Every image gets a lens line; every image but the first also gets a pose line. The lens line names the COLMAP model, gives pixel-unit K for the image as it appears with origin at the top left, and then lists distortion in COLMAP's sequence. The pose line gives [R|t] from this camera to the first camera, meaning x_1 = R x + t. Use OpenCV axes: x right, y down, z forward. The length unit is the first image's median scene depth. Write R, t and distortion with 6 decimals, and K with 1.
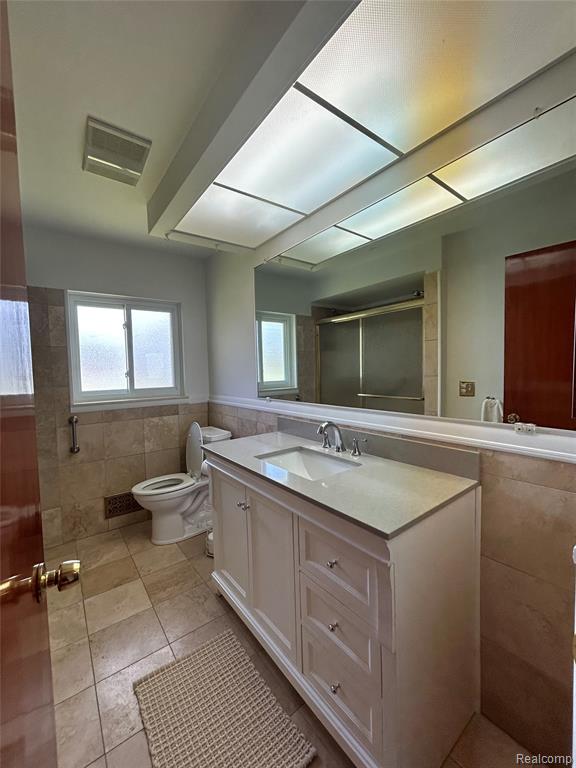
lens RADIAL K [[311.0, 0, 288.0], [0, 311.0, 384.0], [0, 0, 1]] dist [-0.000265, 0.000211]
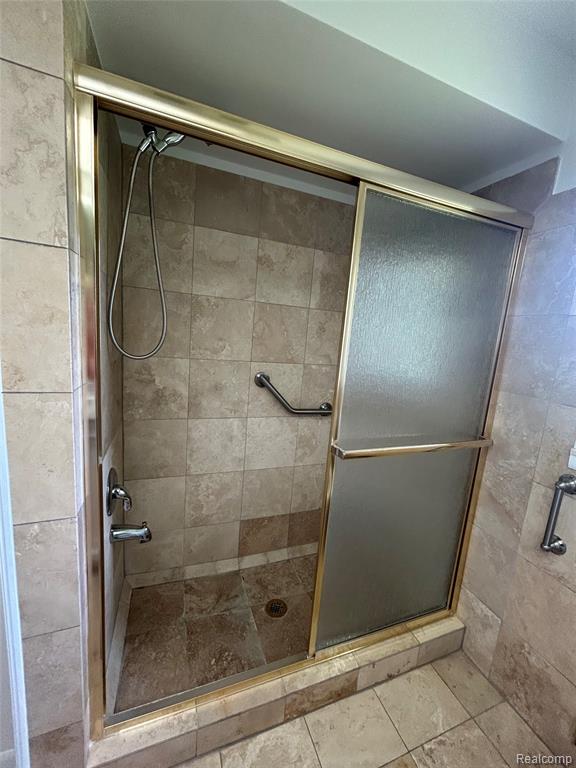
lens RADIAL K [[306.3, 0, 288.0], [0, 306.3, 384.0], [0, 0, 1]] dist [-0.000452, -0.000085]
pose [[-0.281148, 0.157278, -0.946689, -0.184675], [-0.118551, 0.973231, 0.196894, -0.055087], [0.952314, 0.167587, -0.254976, 0.676961]]
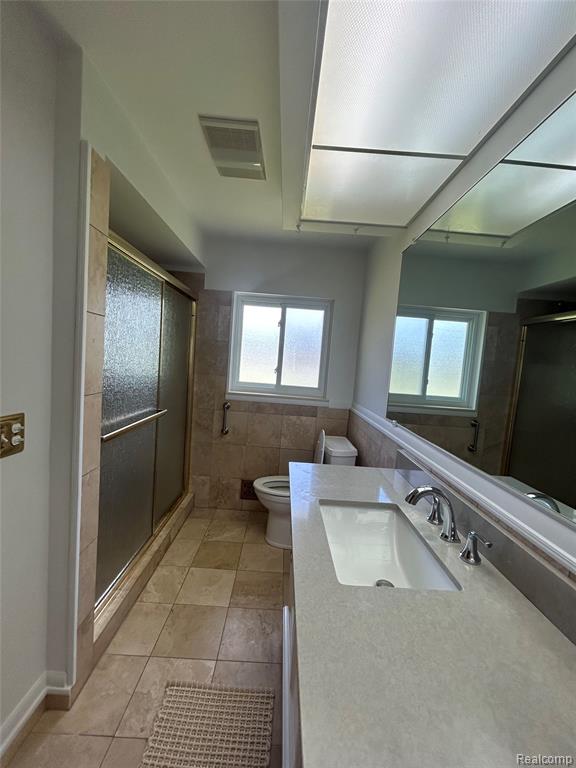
lens RADIAL K [[311.0, 0, 288.0], [0, 311.0, 384.0], [0, 0, 1]] dist [-0.000265, 0.000211]
pose [[0.800159, 0.129549, -0.585629, 0.143563], [-0.123139, 0.991078, 0.050992, -0.046882], [0.587011, 0.031312, 0.808973, 0.194806]]
